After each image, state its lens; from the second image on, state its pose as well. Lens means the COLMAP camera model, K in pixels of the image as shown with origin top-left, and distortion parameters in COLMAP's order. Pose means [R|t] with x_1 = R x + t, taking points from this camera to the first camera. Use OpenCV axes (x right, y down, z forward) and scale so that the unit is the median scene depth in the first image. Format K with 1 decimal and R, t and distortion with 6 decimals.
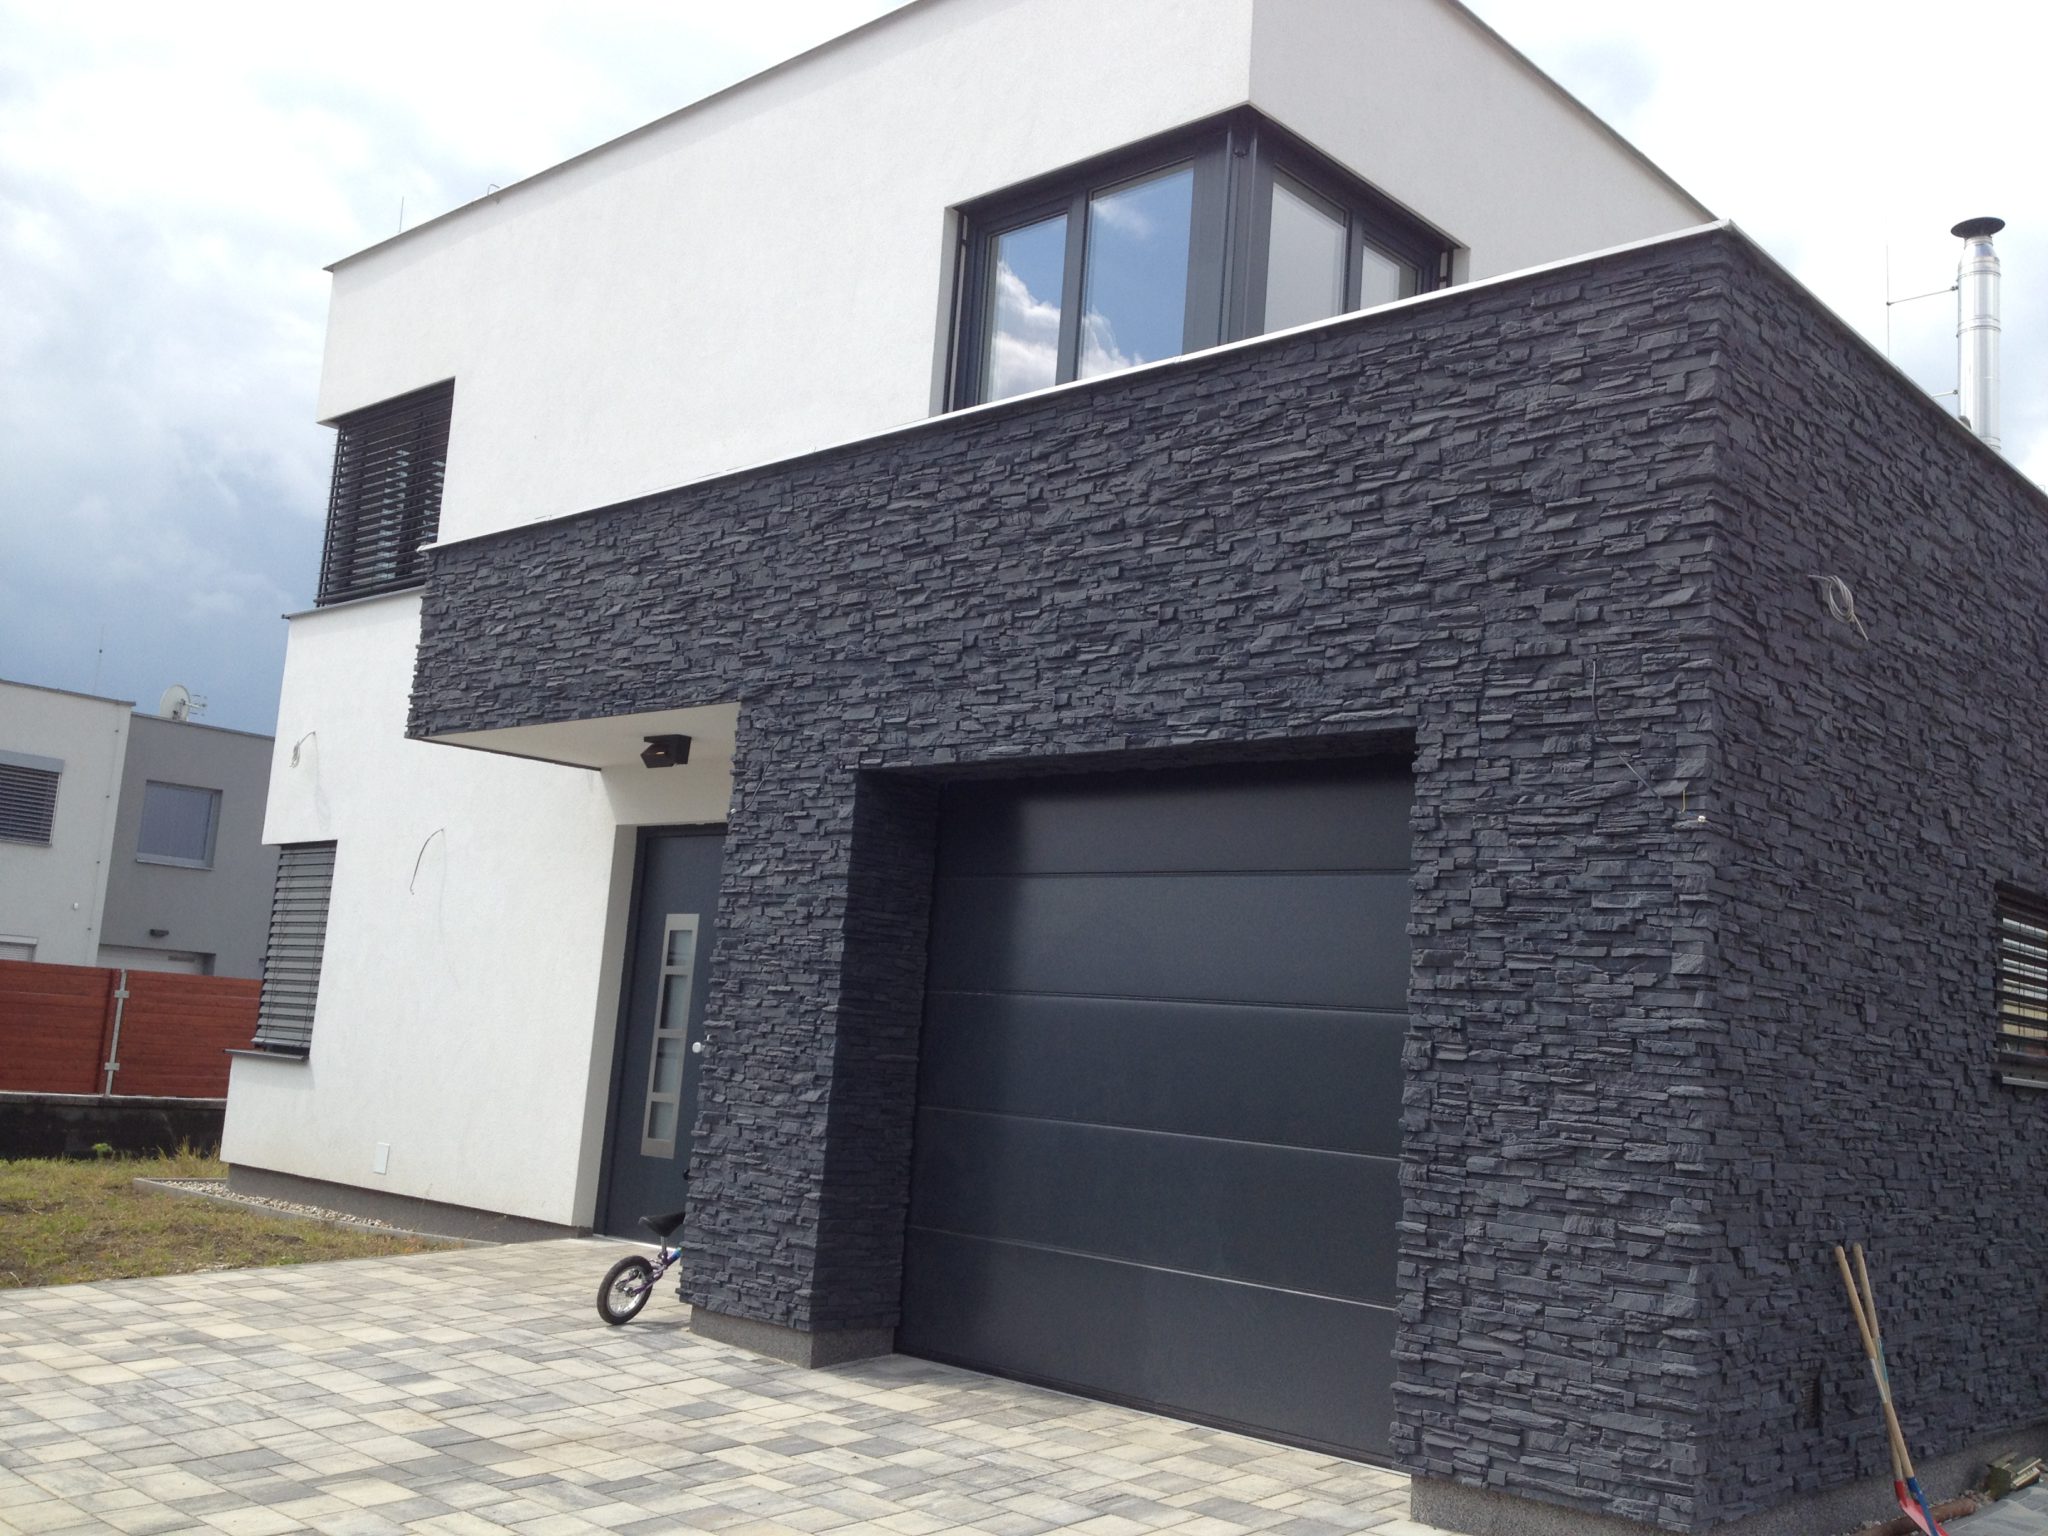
lens RADIAL K [[1945.2, 0, 1024.0], [0, 1945.2, 768.0], [0, 0, 1]] dist [0.182004, -0.423732]
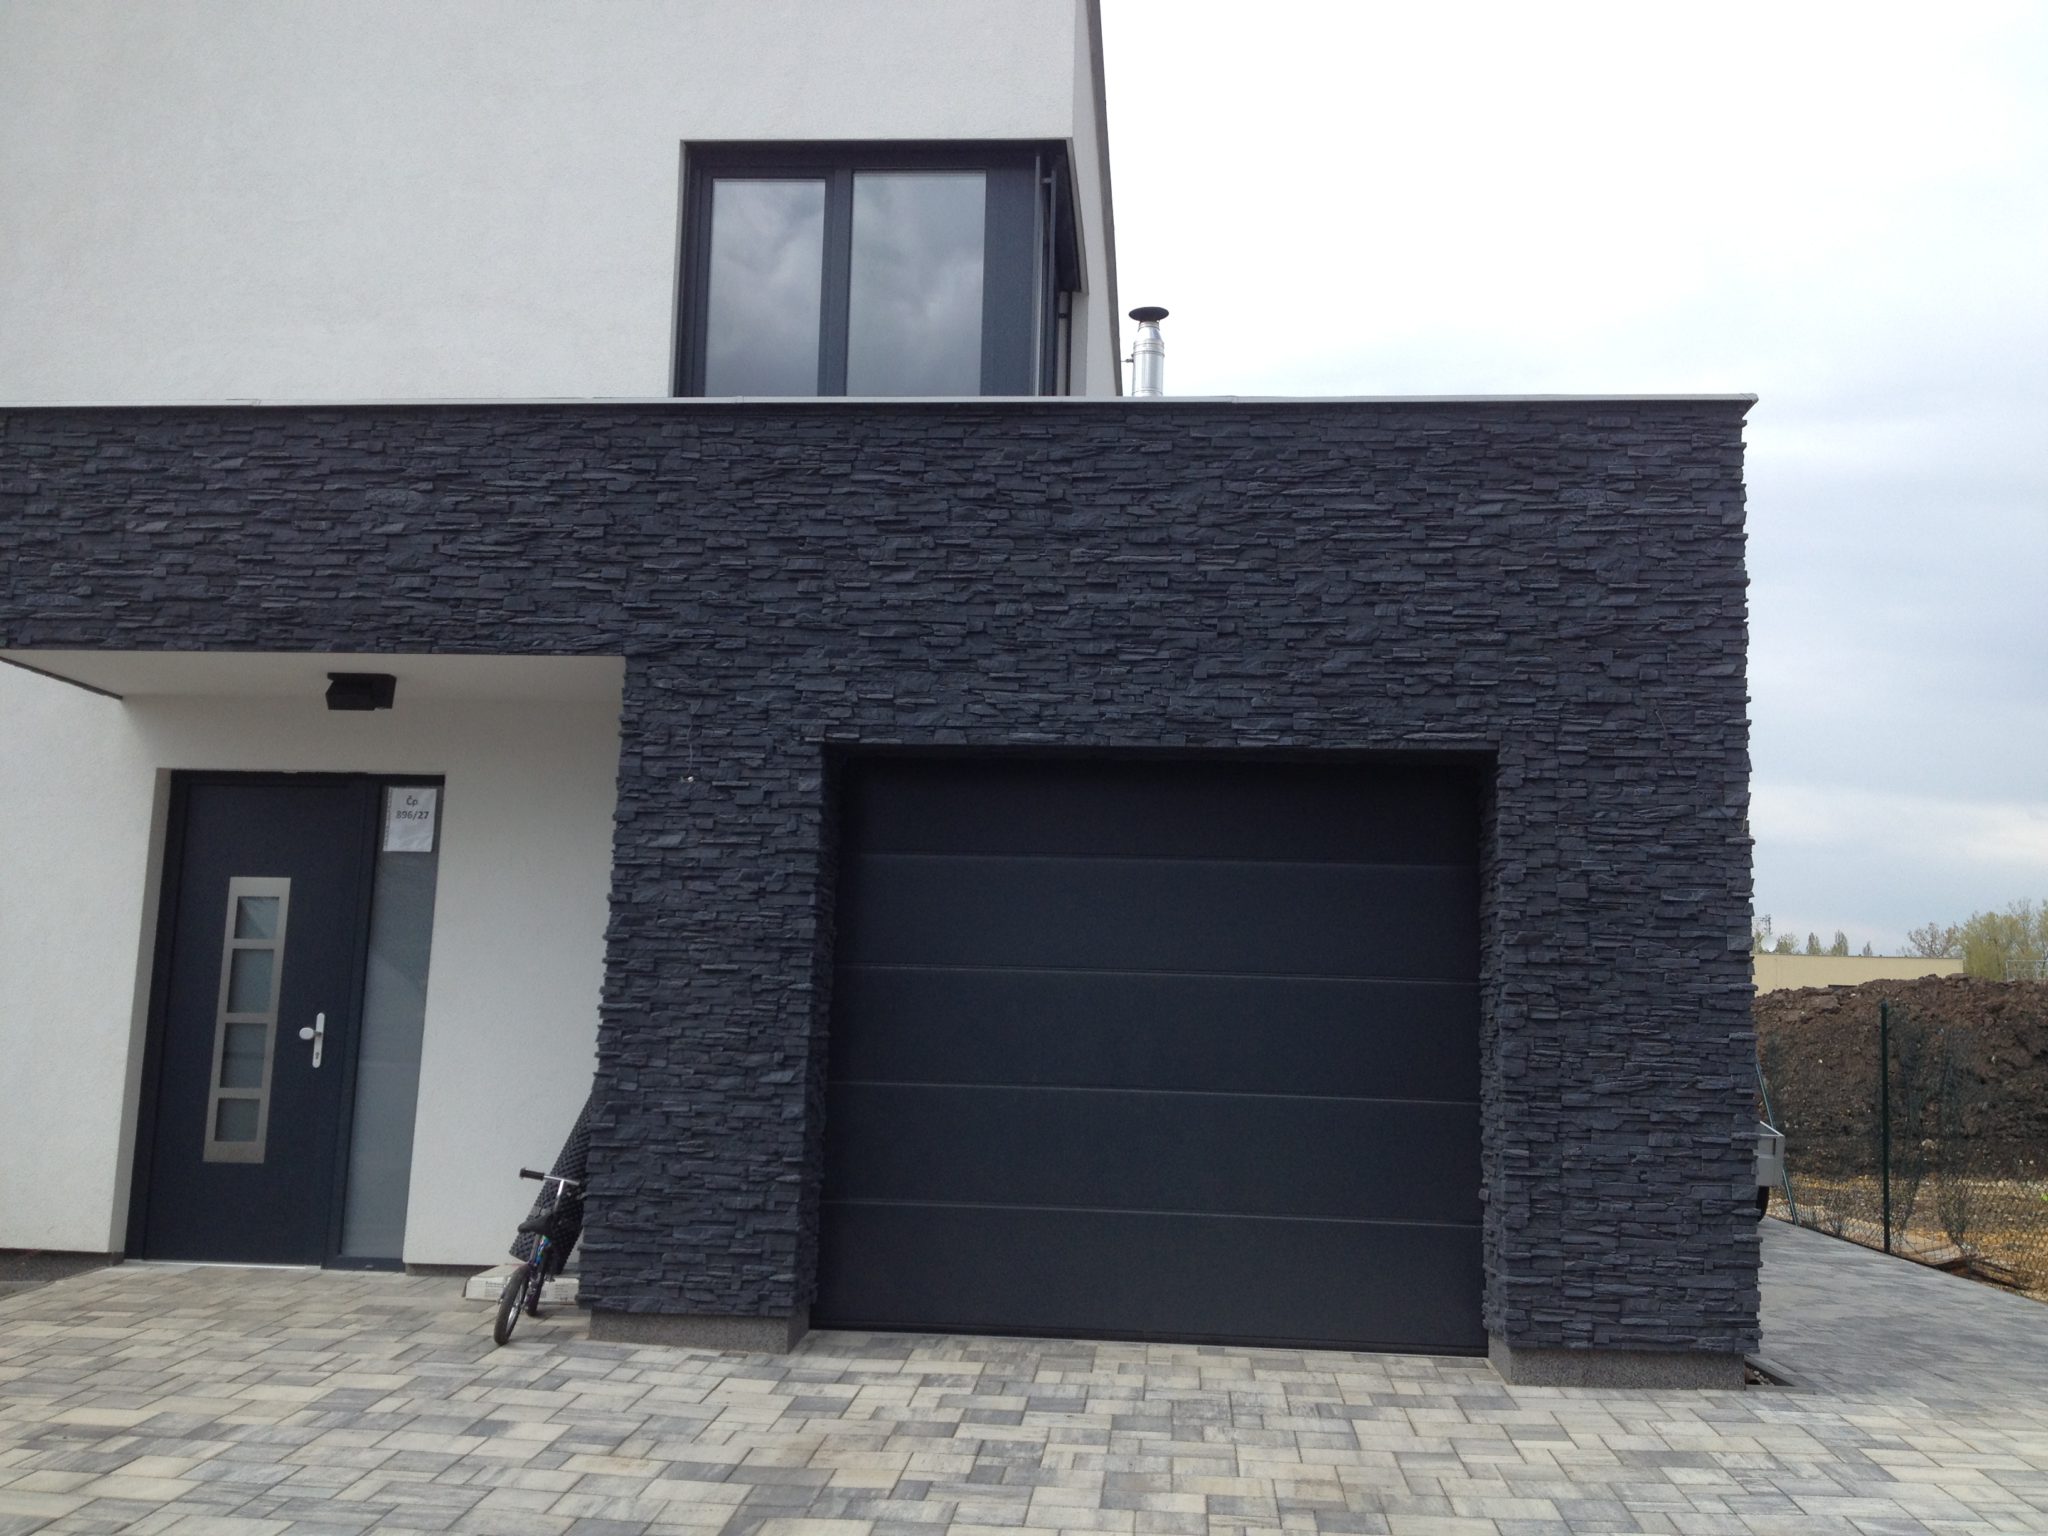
lens RADIAL K [[1945.2, 0, 1024.0], [0, 1945.2, 768.0], [0, 0, 1]] dist [0.182004, -0.423732]
pose [[0.776472, 0.037747, 0.629020, -0.775670], [-0.061921, 0.997944, 0.016550, -0.011193], [-0.627102, -0.051800, 0.777213, 0.217344]]
